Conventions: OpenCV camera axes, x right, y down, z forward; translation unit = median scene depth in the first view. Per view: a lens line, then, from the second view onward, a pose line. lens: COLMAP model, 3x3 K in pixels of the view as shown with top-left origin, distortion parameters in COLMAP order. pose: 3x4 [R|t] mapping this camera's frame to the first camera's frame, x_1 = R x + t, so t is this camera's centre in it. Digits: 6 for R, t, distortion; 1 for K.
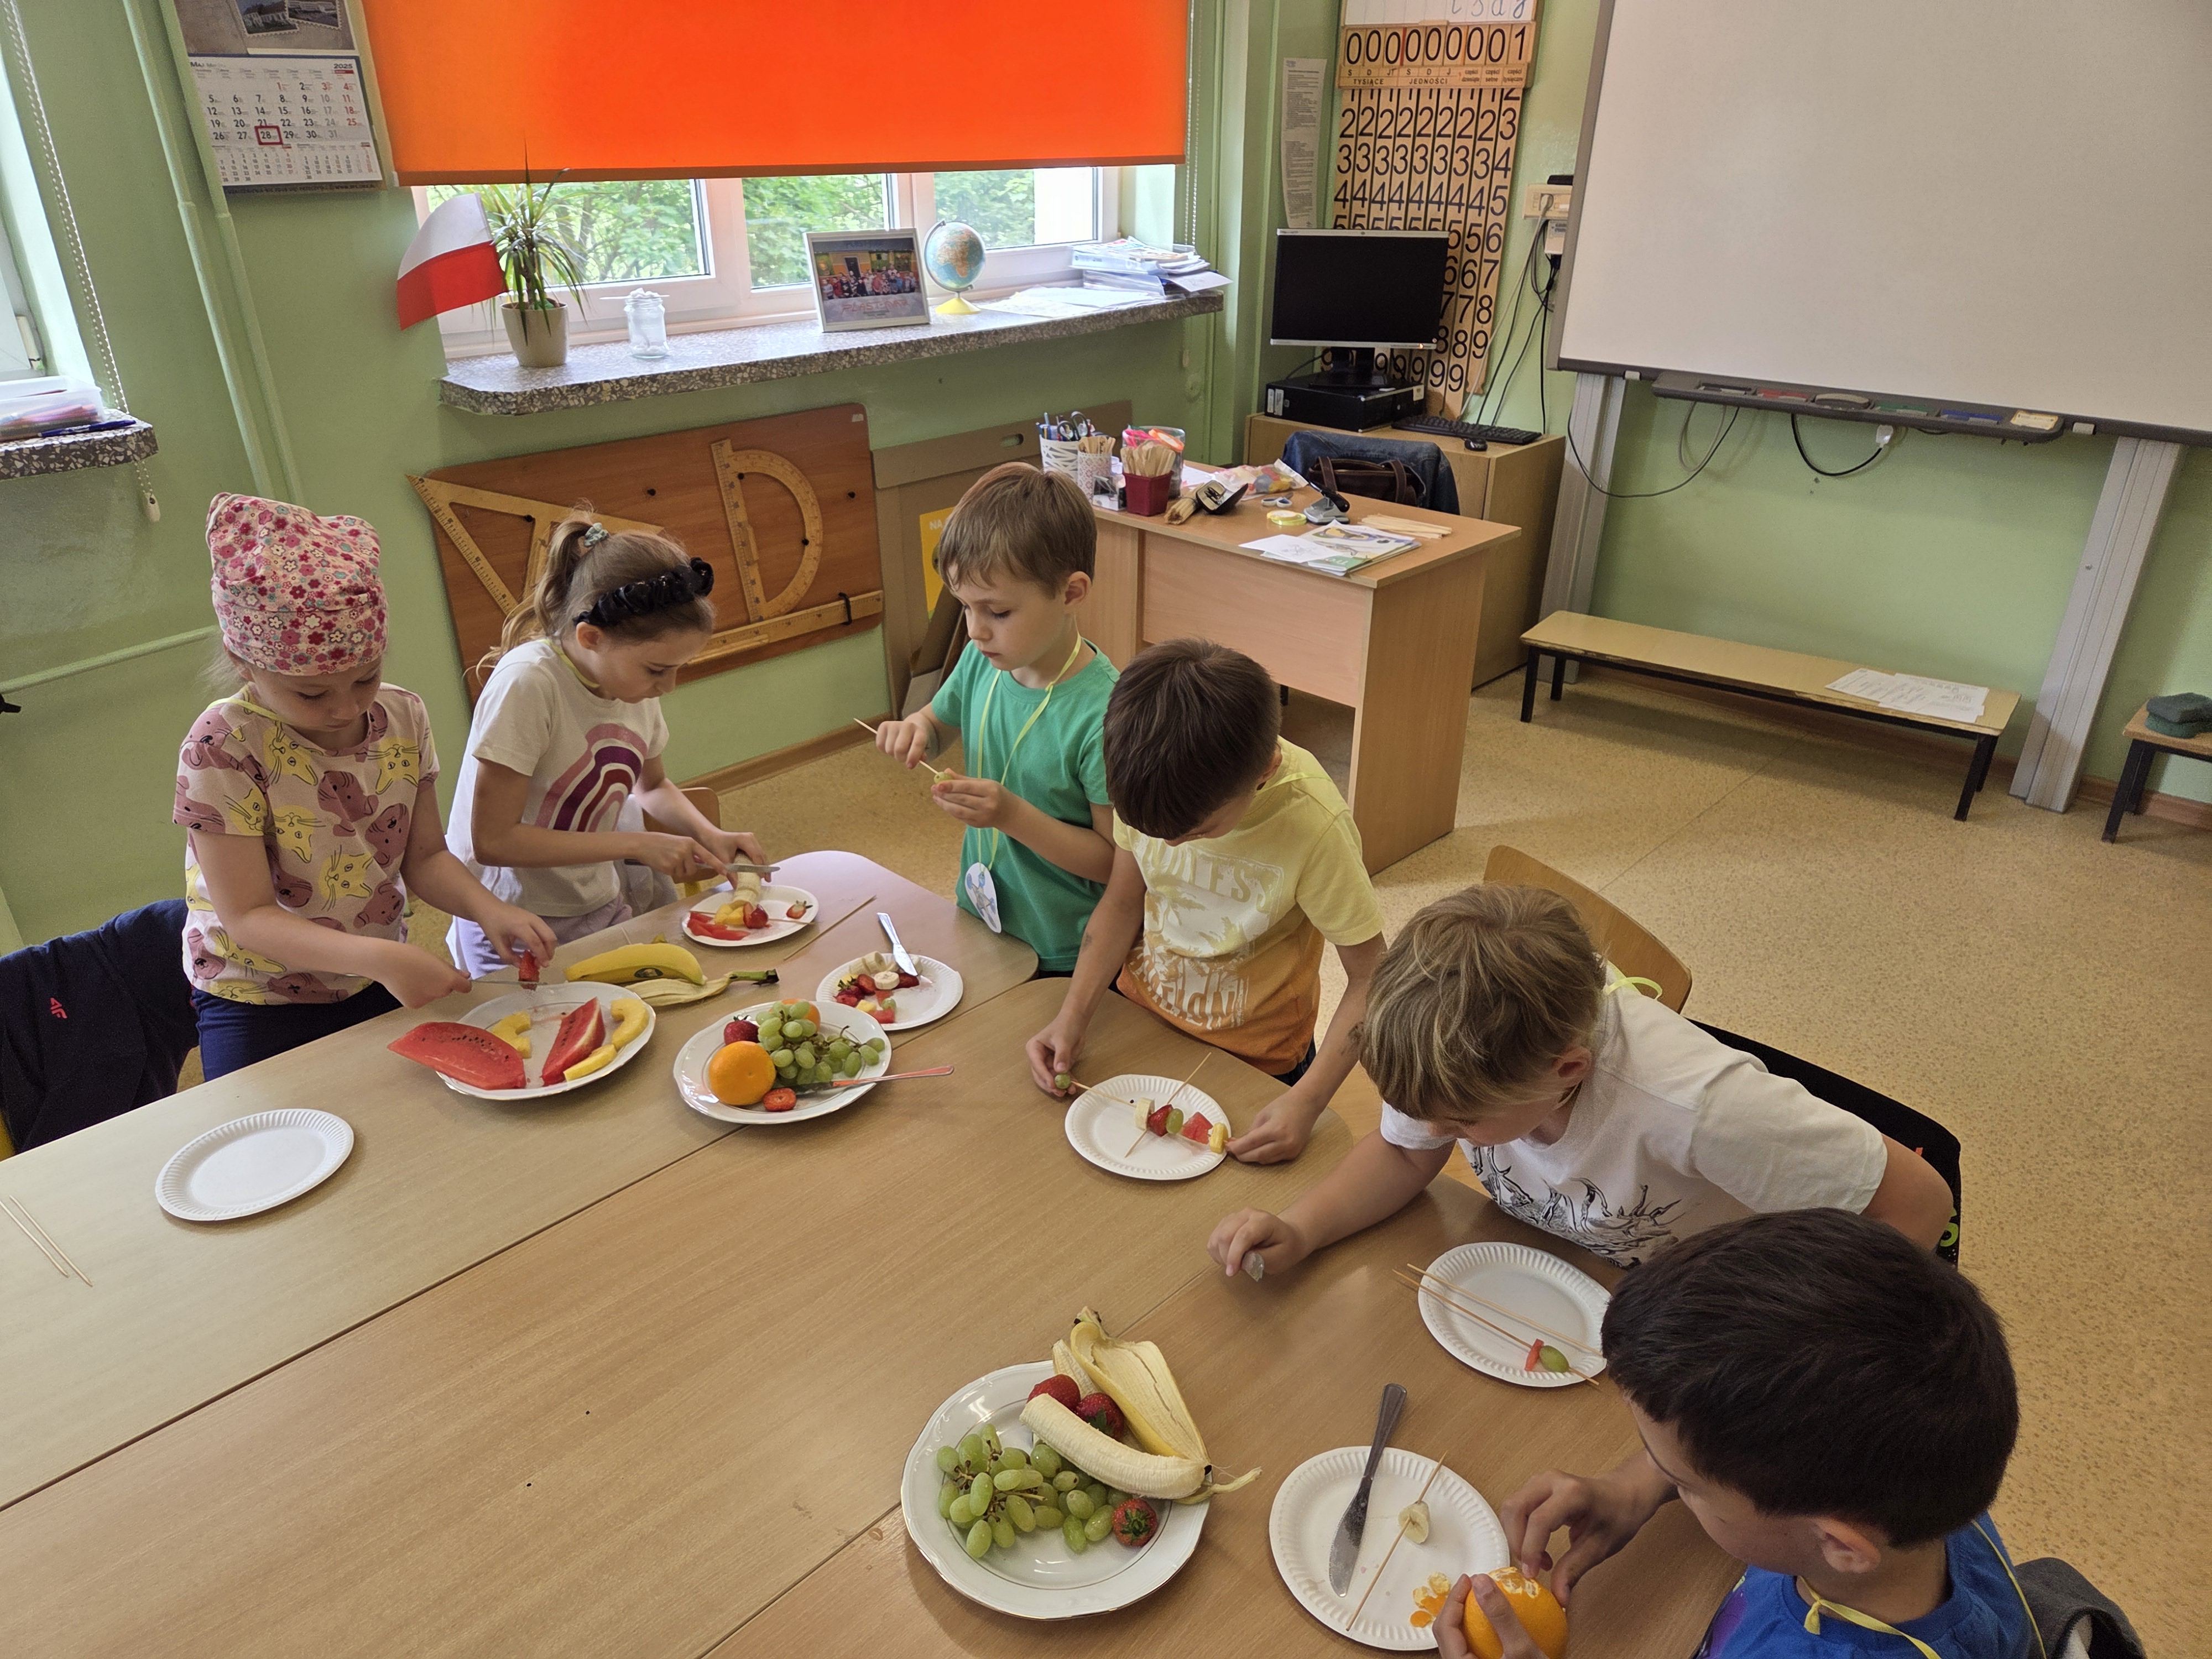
lens RADIAL K [[1480.4, 0, 1110.8], [0, 1480.4, 831.4], [0, 0, 1]] dist [0.048860, -0.027011]
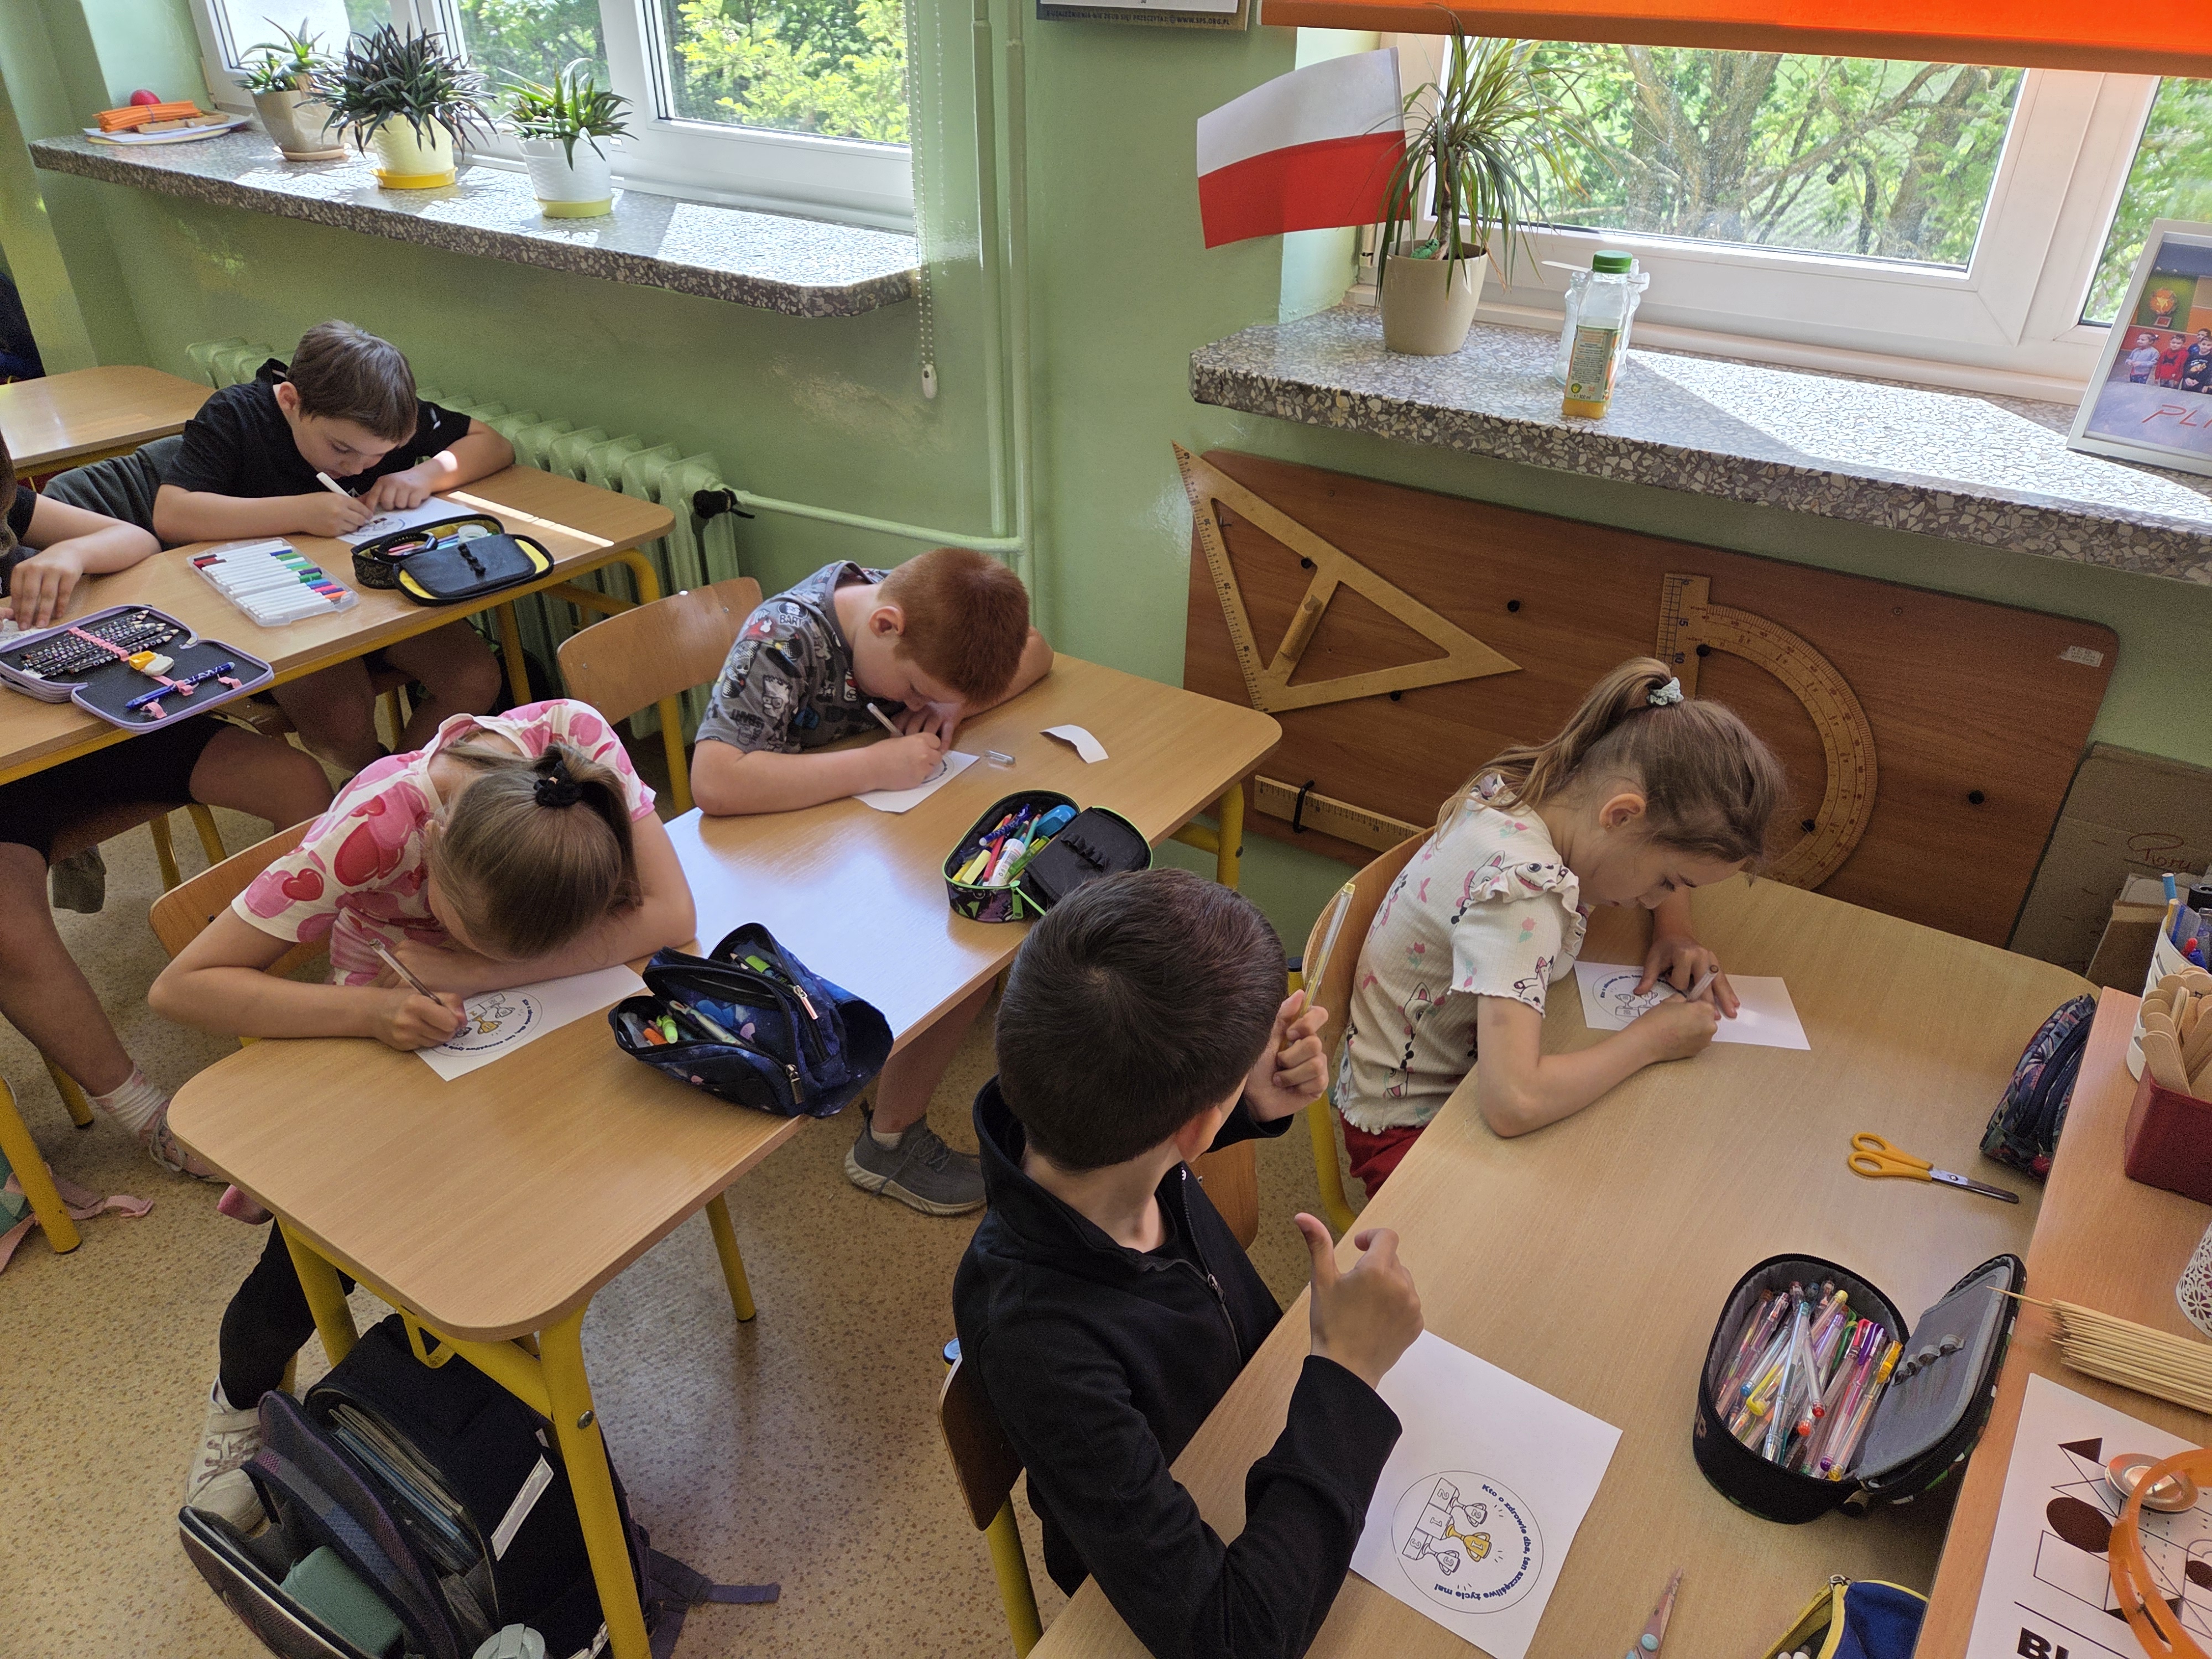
lens RADIAL K [[1480.4, 0, 1107.8], [0, 1480.4, 823.8], [0, 0, 1]] dist [0.048860, -0.027011]
pose [[0.171638, 0.501908, -0.847720, 0.211143], [-0.456500, 0.803052, 0.383034, -0.339991], [0.873011, 0.321241, 0.366956, 0.751118]]
